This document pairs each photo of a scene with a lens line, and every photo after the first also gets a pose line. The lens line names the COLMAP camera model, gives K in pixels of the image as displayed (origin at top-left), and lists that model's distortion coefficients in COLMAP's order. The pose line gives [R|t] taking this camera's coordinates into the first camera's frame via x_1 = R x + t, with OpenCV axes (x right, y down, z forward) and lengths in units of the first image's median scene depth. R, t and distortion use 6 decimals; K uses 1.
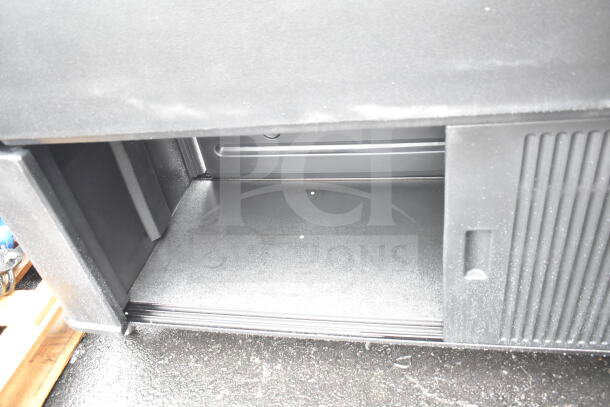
lens RADIAL K [[466.2, 0, 305.0], [0, 466.2, 196.5], [0, 0, 1]] dist [0.005686, 0.005551]
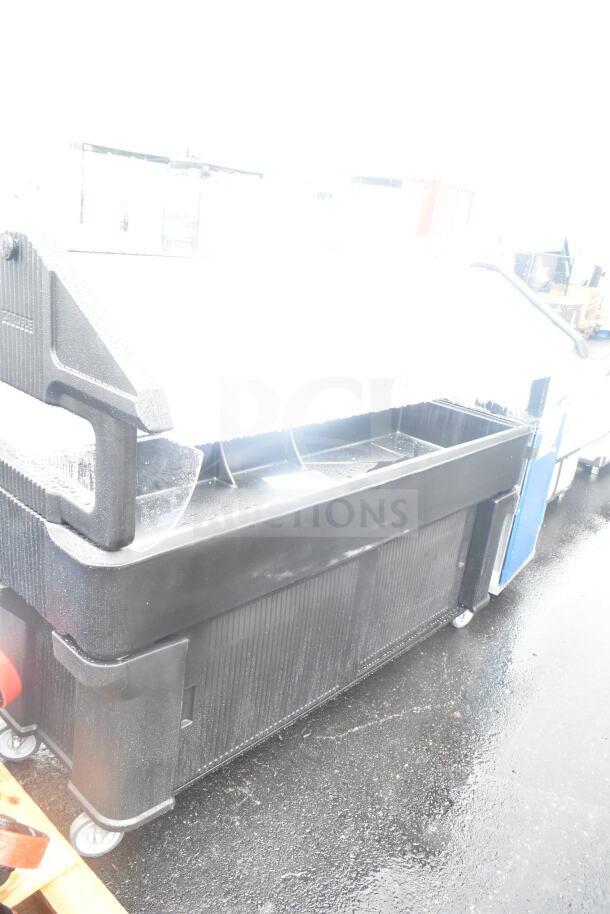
lens RADIAL K [[698.6, 0, 305.0], [0, 698.6, 457.0], [0, 0, 1]] dist [0.005686, 0.005551]
pose [[0.495115, -0.061064, 0.866679, -1.565950], [0.340812, 0.931227, -0.129086, -0.145442], [-0.799192, 0.359287, 0.481876, -0.317011]]
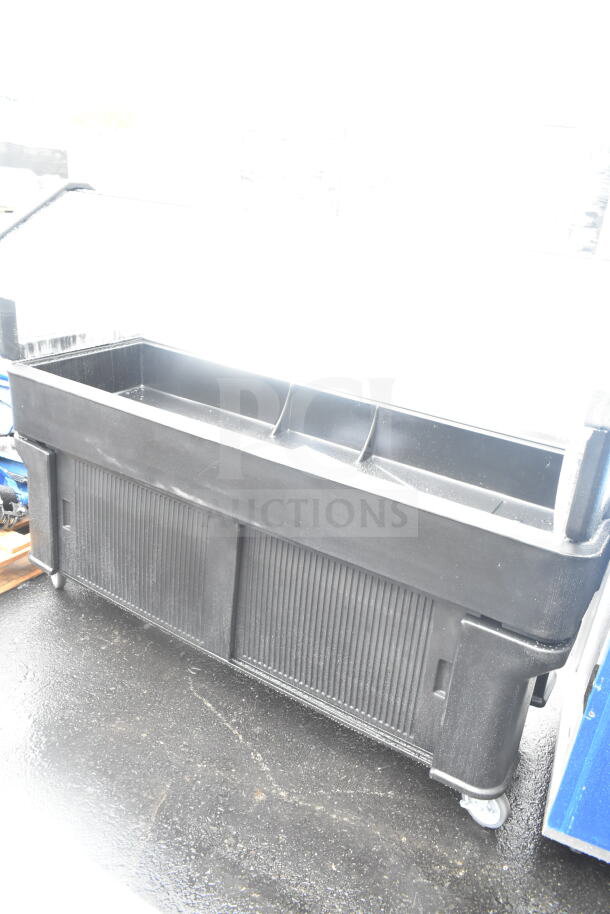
lens RADIAL K [[698.6, 0, 305.0], [0, 698.6, 457.0], [0, 0, 1]] dist [0.005686, 0.005551]
pose [[0.892677, 0.359052, -0.272413, 0.891373], [-0.415735, 0.889405, -0.190060, 0.031437], [0.174044, 0.282914, 0.943222, -1.222217]]
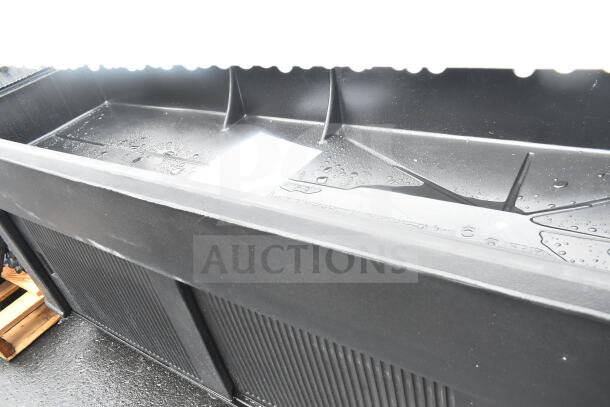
lens RADIAL K [[466.2, 0, 305.0], [0, 466.2, 196.5], [0, 0, 1]] dist [0.005686, 0.005551]
pose [[0.914529, 0.198868, -0.352262, 0.836397], [-0.194740, 0.979704, 0.047513, -0.342993], [0.354561, 0.025147, 0.934695, -0.214692]]
